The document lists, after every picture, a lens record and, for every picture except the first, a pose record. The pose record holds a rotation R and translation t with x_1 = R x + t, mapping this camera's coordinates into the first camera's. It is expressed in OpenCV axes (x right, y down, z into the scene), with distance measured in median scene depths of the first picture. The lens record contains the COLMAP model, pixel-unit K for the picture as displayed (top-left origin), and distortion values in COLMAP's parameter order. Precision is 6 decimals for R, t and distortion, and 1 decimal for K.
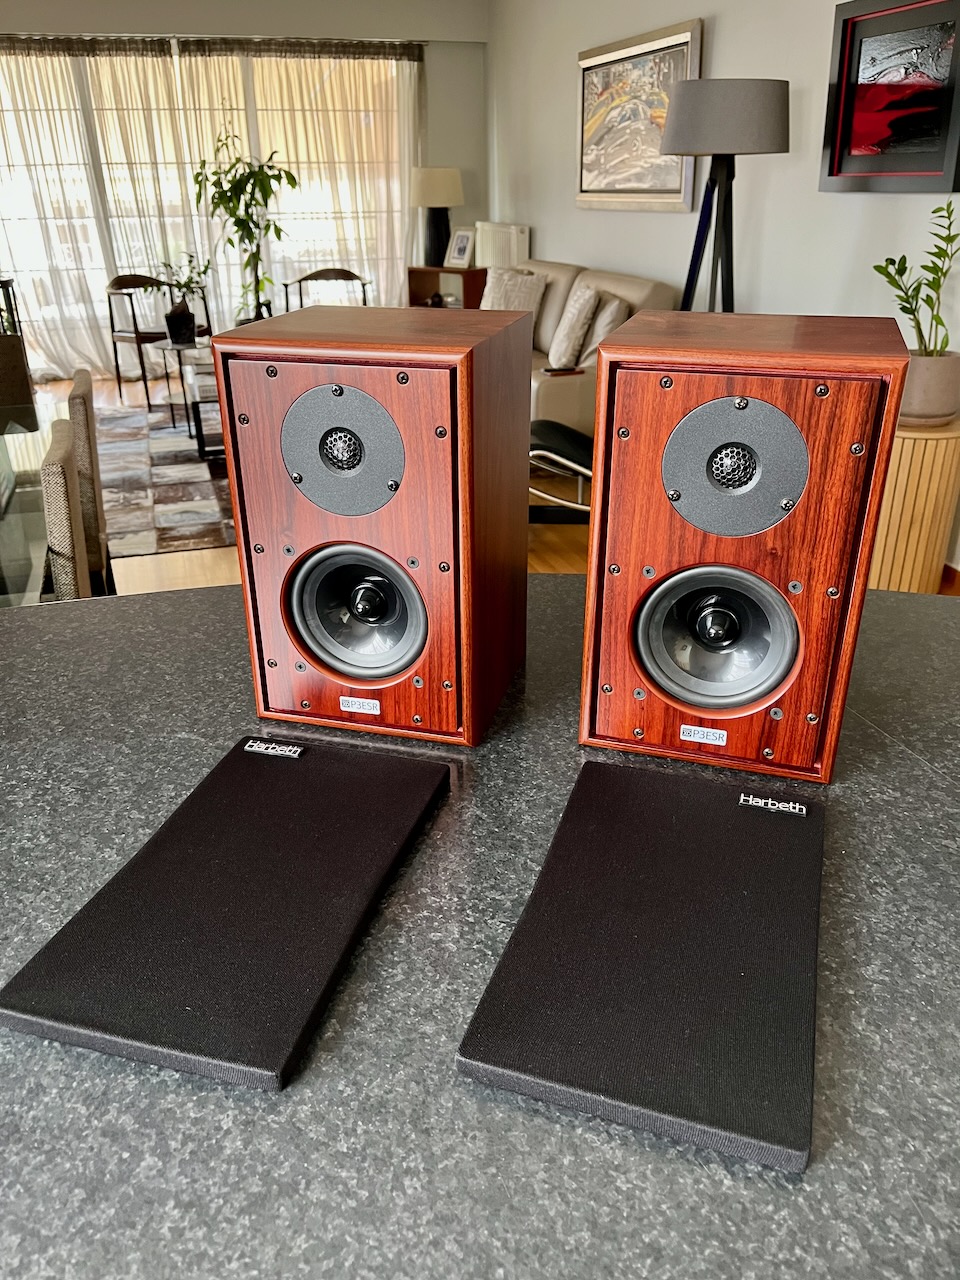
lens RADIAL K [[996.4, 0, 469.9], [0, 996.4, 650.4], [0, 0, 1]] dist [0.043690, -0.080059]
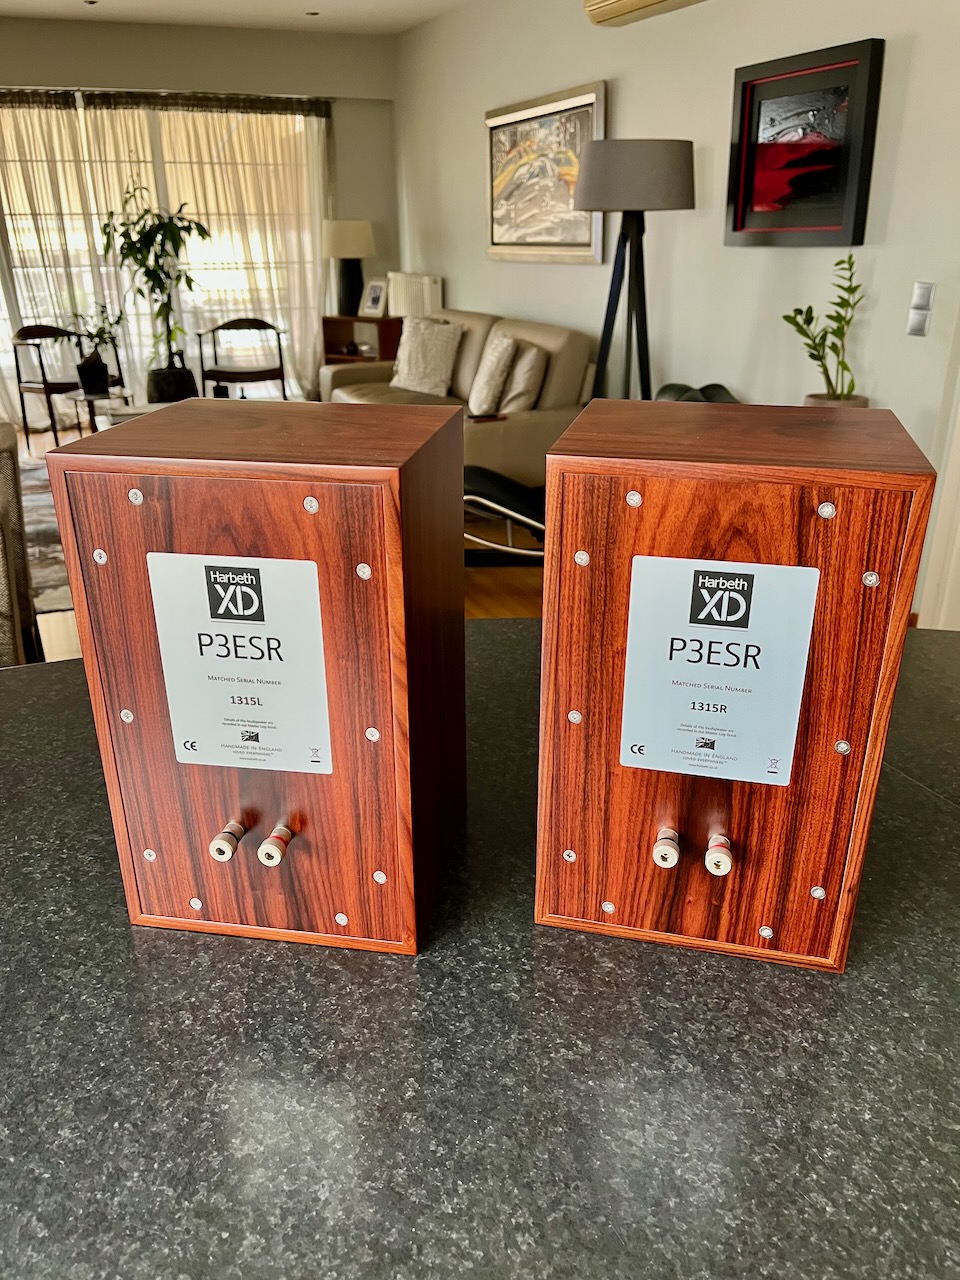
lens RADIAL K [[996.4, 0, 471.7], [0, 996.4, 648.7], [0, 0, 1]] dist [0.043690, -0.080059]
pose [[0.995210, -0.034052, 0.091637, -0.136121], [0.038031, 0.998392, -0.042032, -0.010190], [-0.090059, 0.045316, 0.994905, -0.008402]]
